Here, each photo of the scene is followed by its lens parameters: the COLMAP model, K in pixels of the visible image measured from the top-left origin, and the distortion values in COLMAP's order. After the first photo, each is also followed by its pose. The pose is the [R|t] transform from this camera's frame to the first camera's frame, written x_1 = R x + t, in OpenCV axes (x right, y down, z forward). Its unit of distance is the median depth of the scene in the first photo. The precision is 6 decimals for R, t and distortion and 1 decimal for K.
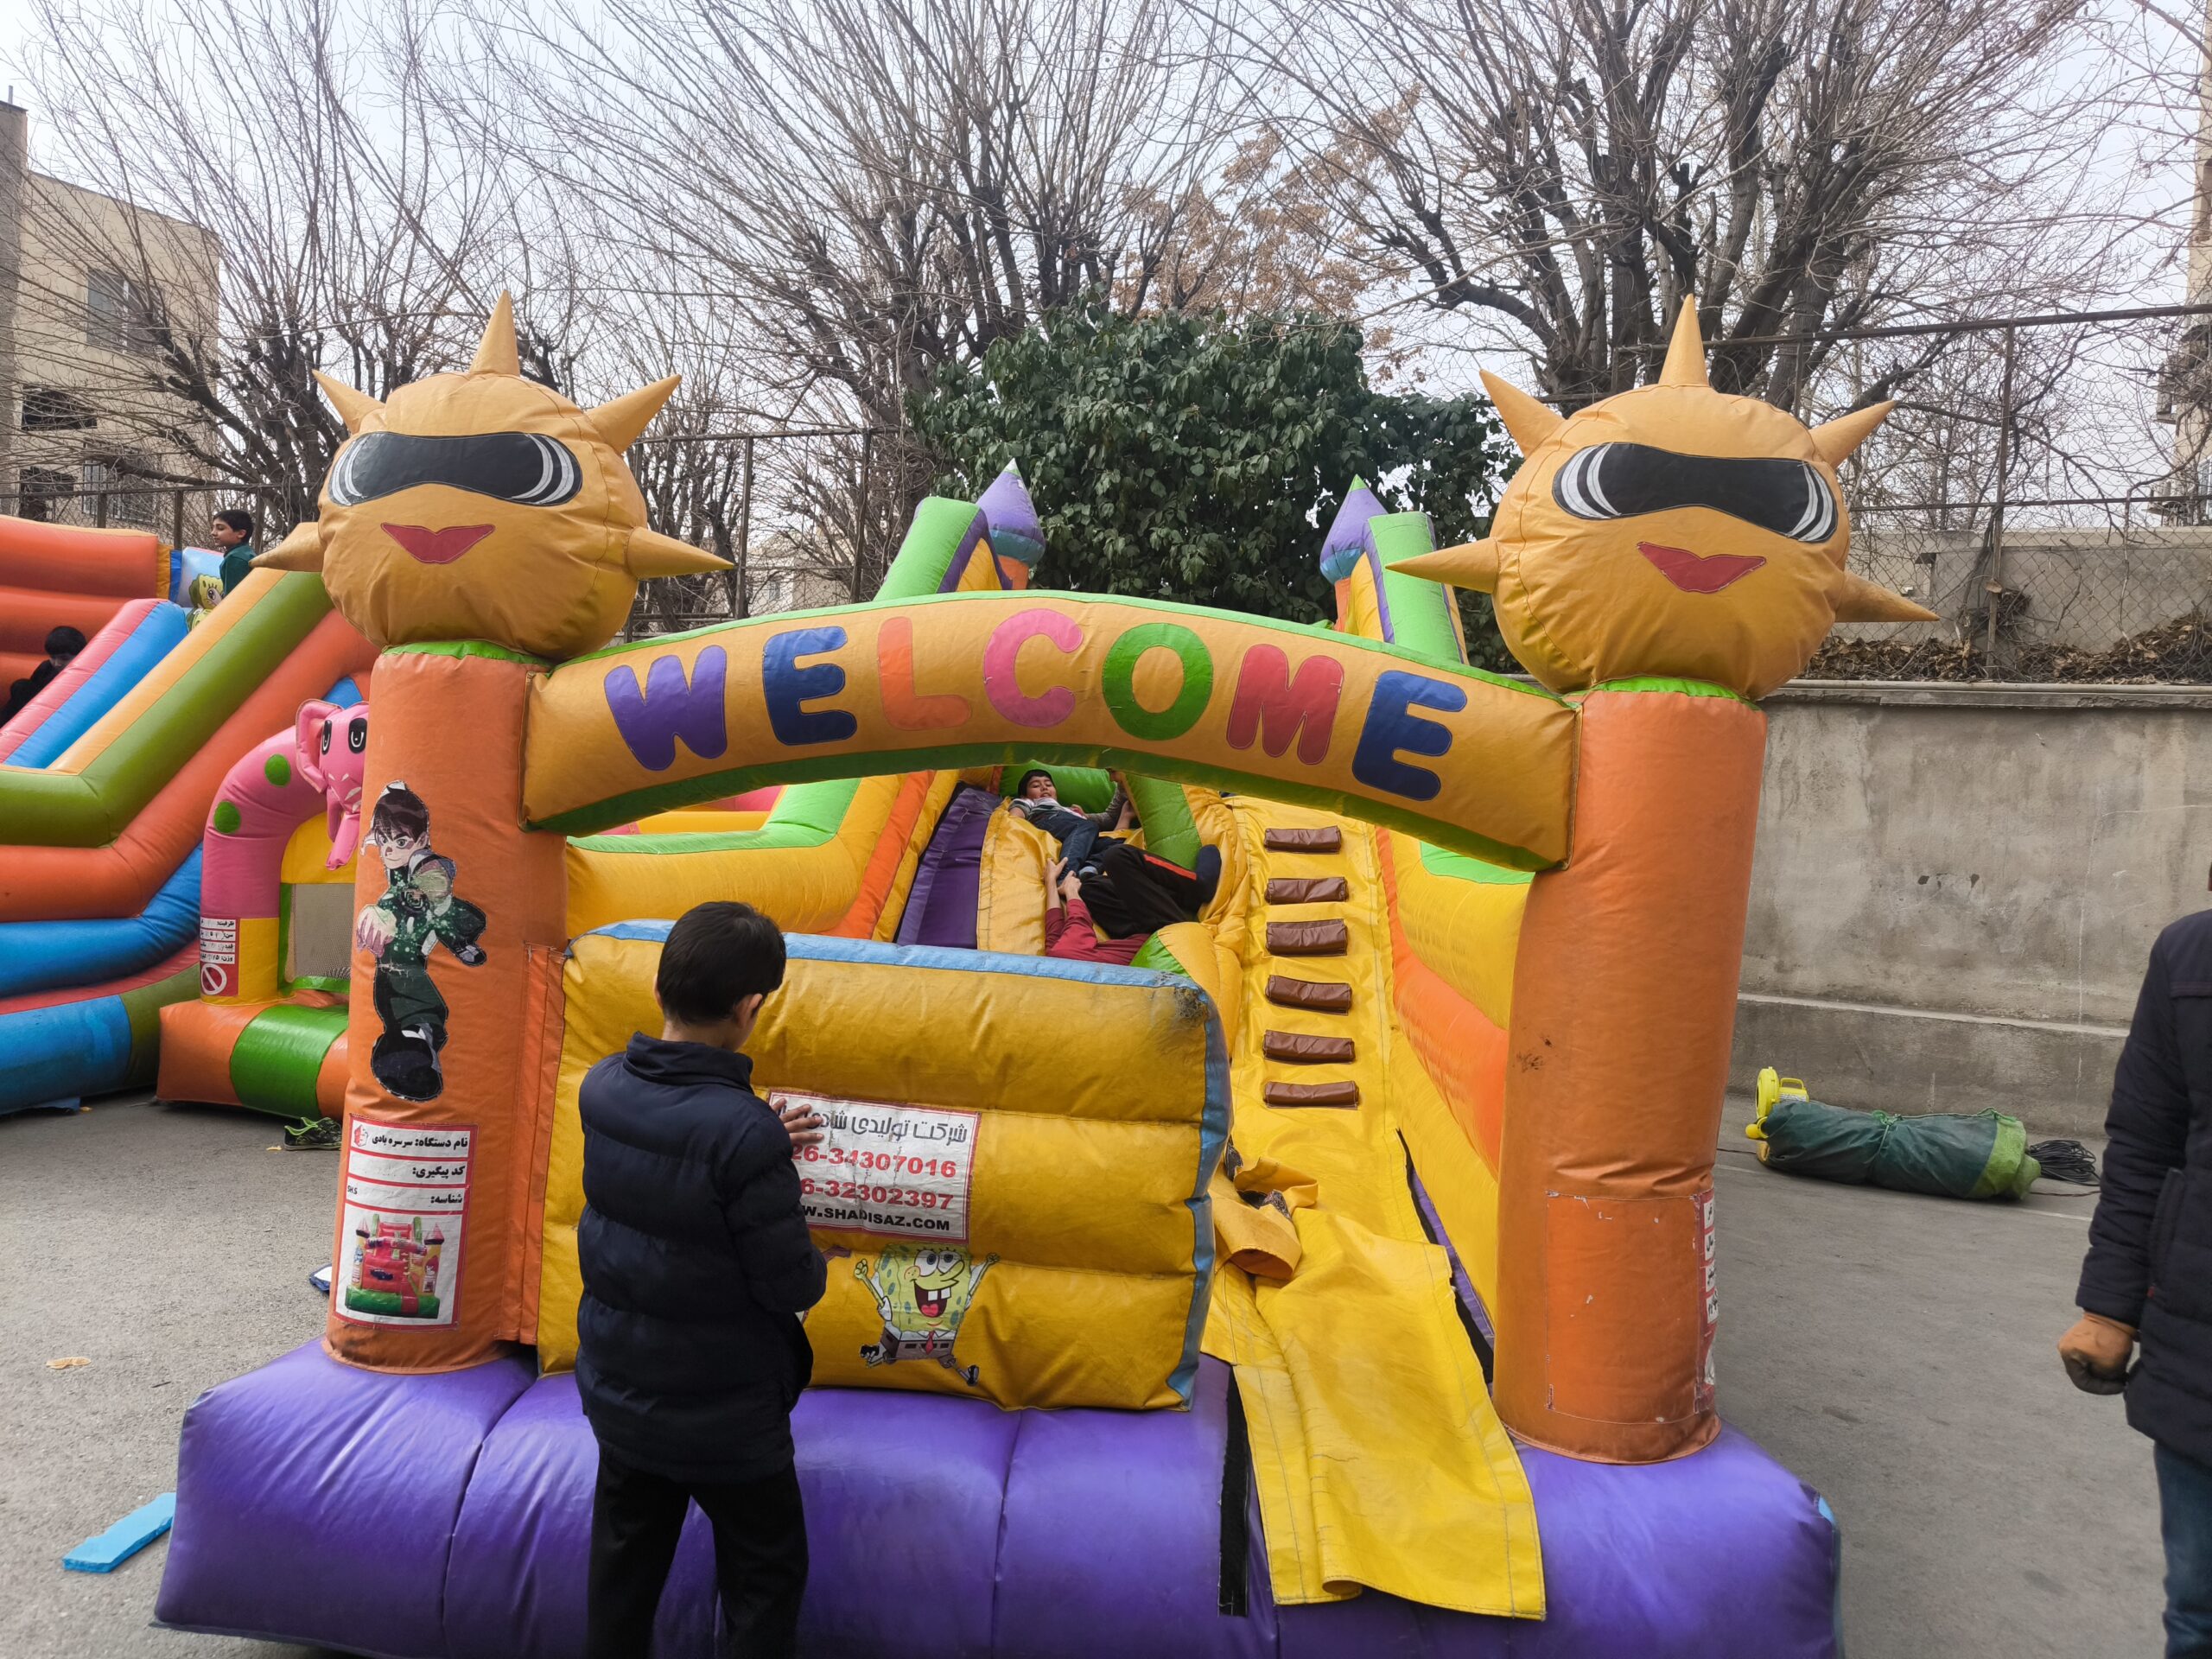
lens RADIAL K [[1562.6, 0, 1106.0], [0, 1562.6, 829.5], [0, 0, 1]] dist [0.021576, -0.002320]
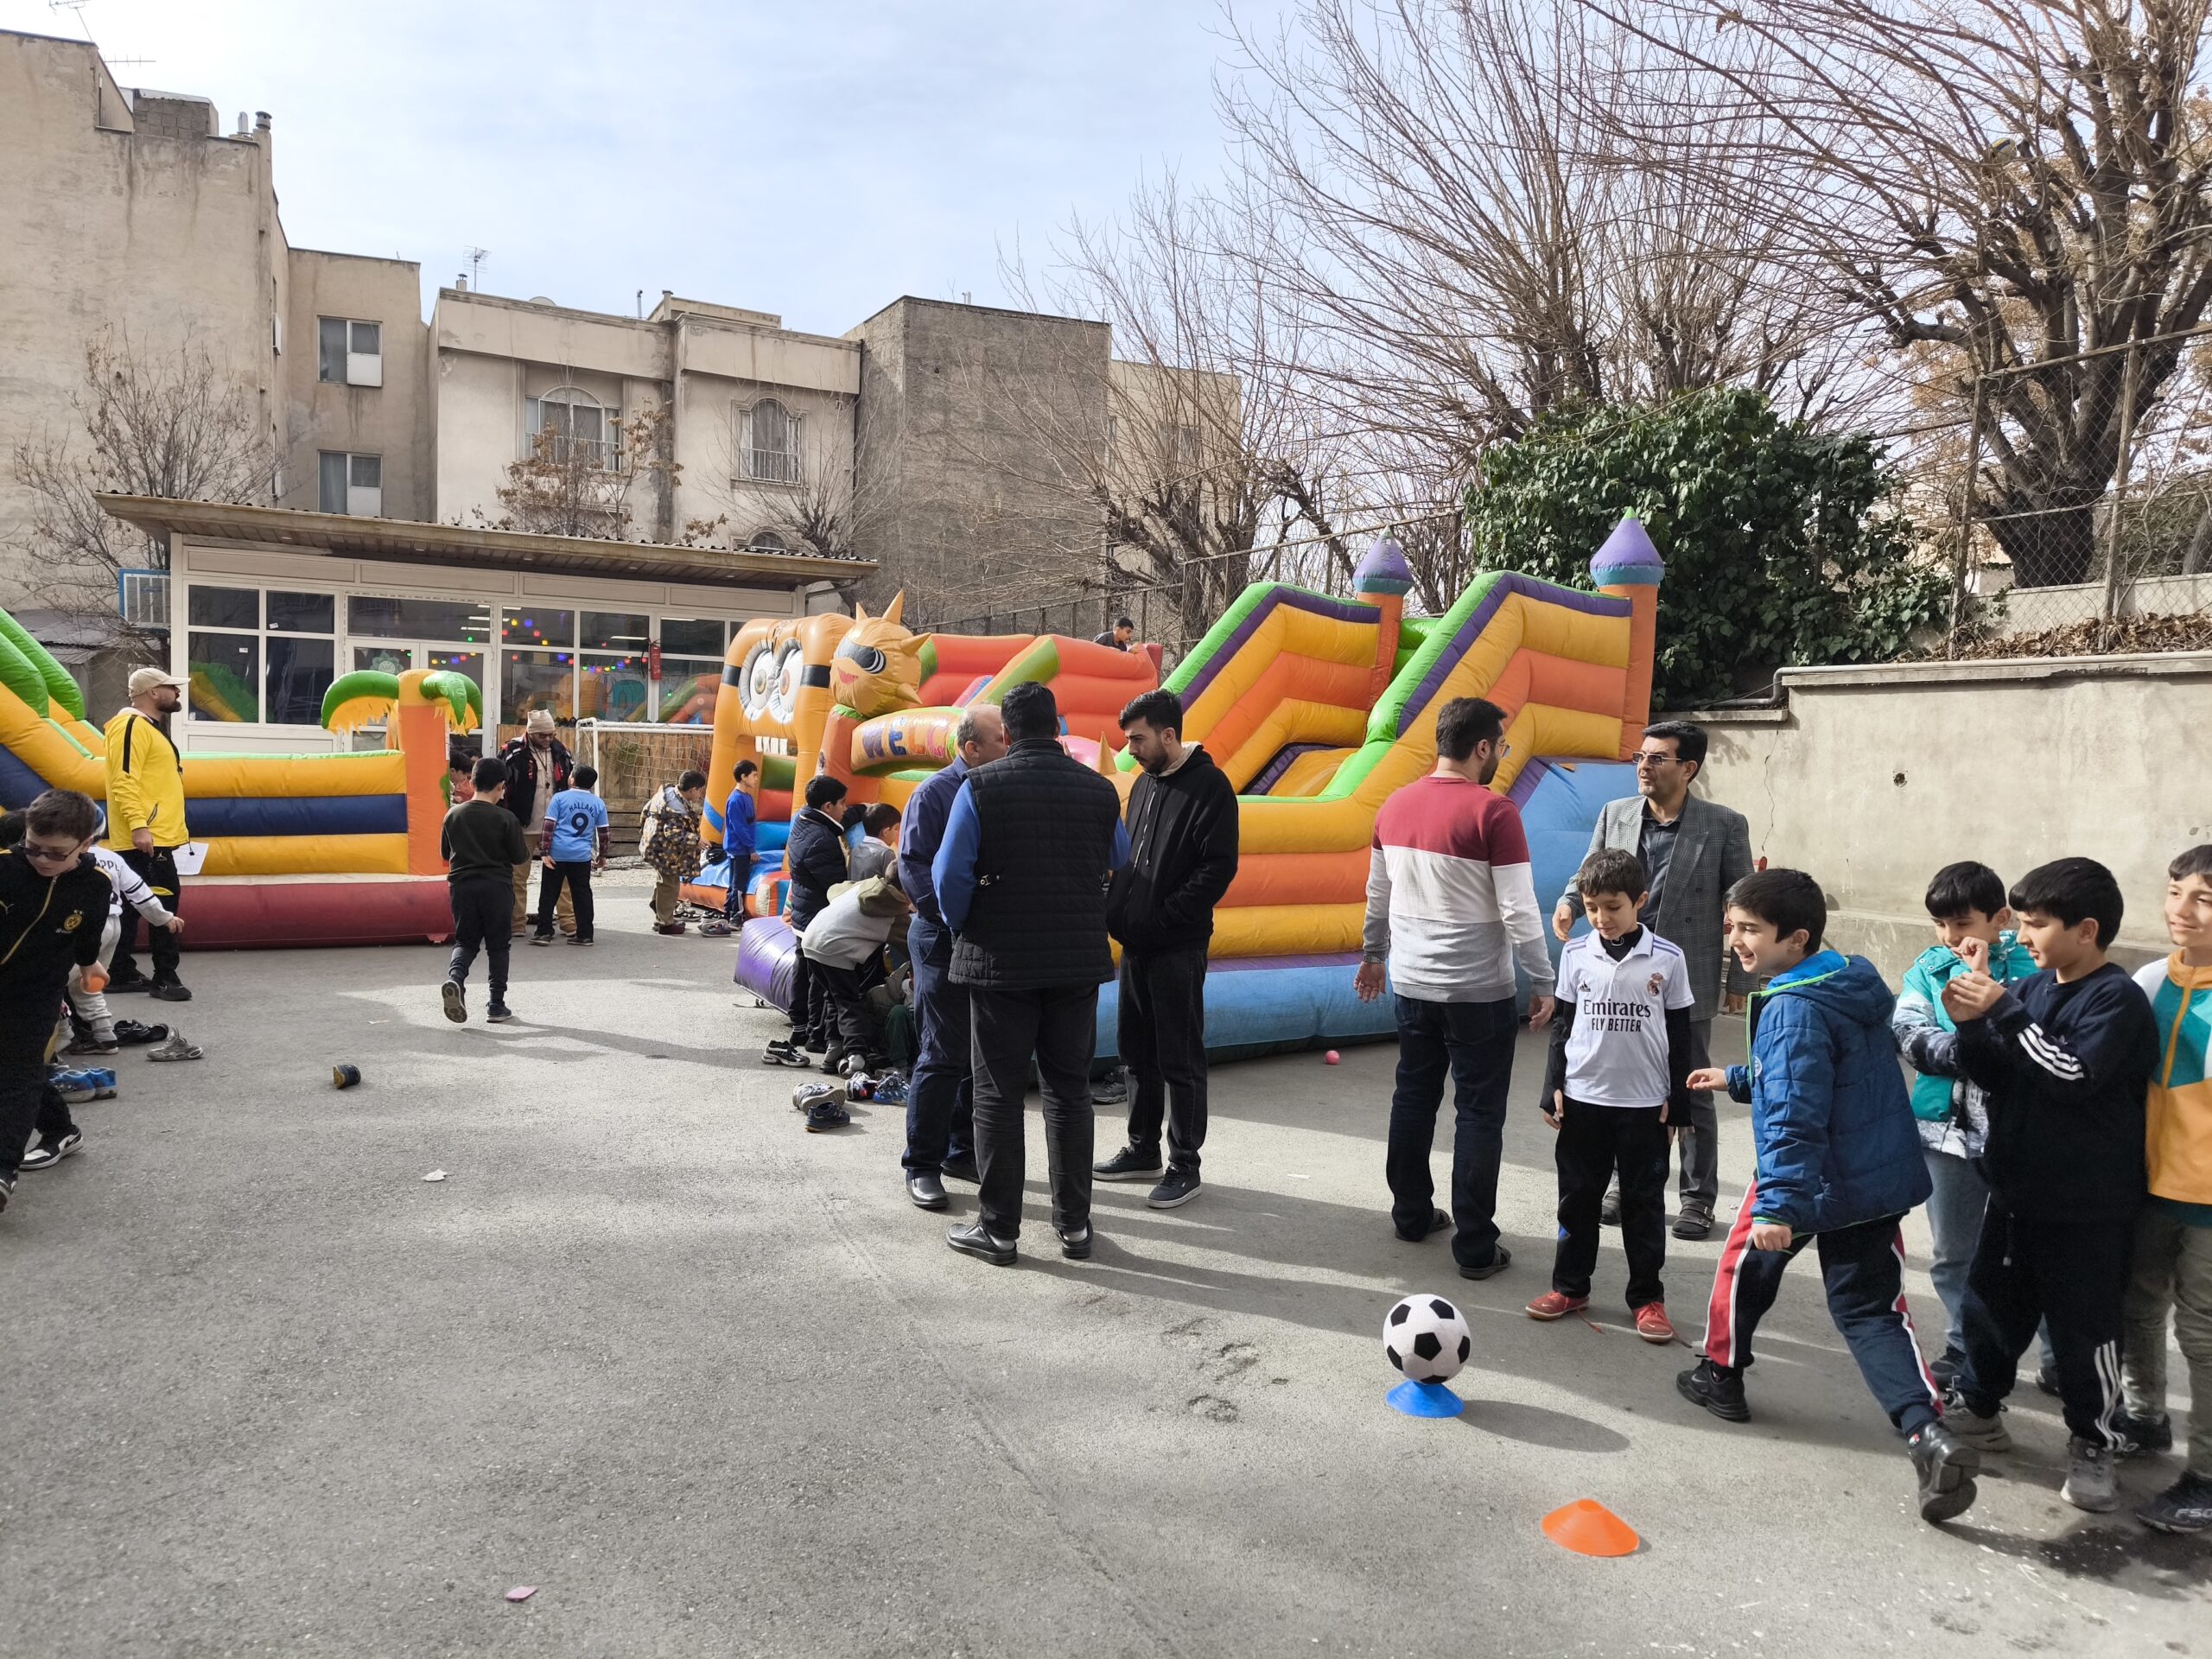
lens RADIAL K [[1562.6, 0, 1106.0], [0, 1562.6, 829.5], [0, 0, 1]] dist [0.021576, -0.002320]
pose [[0.785303, 0.002172, -0.619107, 0.552250], [-0.004161, 0.999990, -0.001770, 0.033324], [0.619097, 0.003966, 0.785304, -0.317055]]
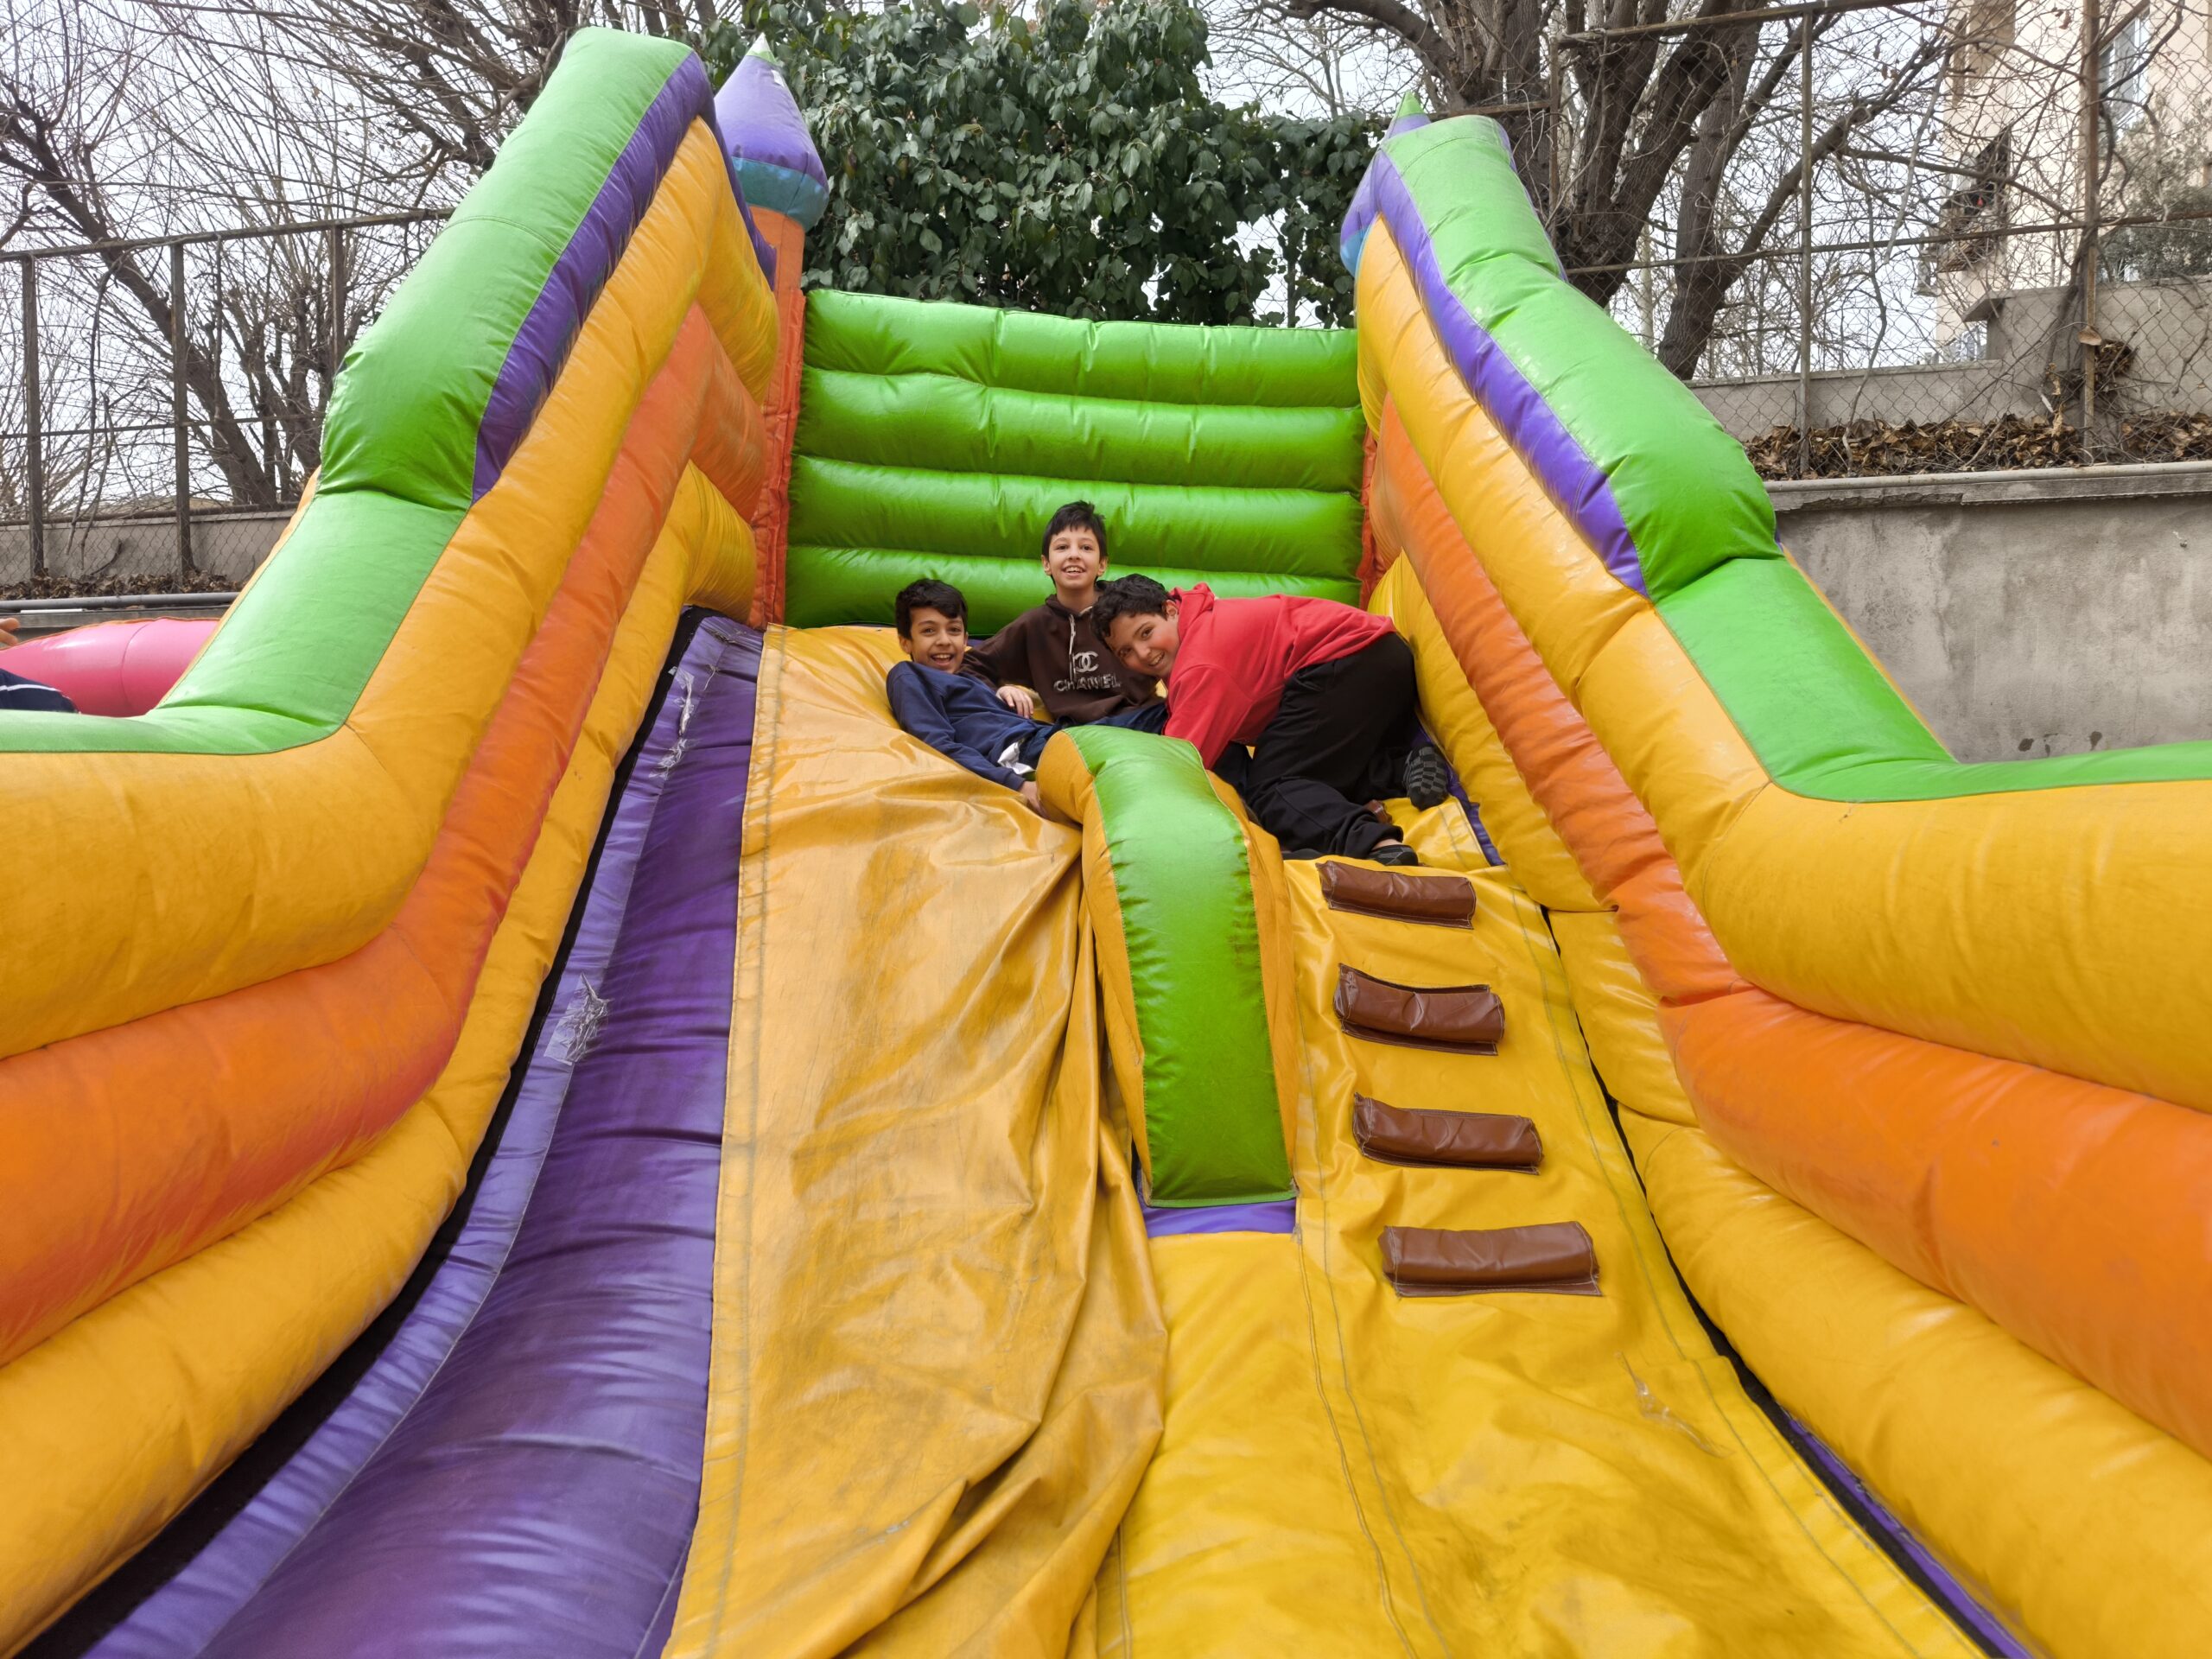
lens RADIAL K [[1562.6, 0, 1106.0], [0, 1562.6, 829.5], [0, 0, 1]] dist [0.021576, -0.002320]
pose [[0.987957, -0.067733, 0.139118, -0.003737], [0.061774, 0.996996, 0.046725, 0.009869], [-0.141865, -0.037569, 0.989173, 0.307826]]
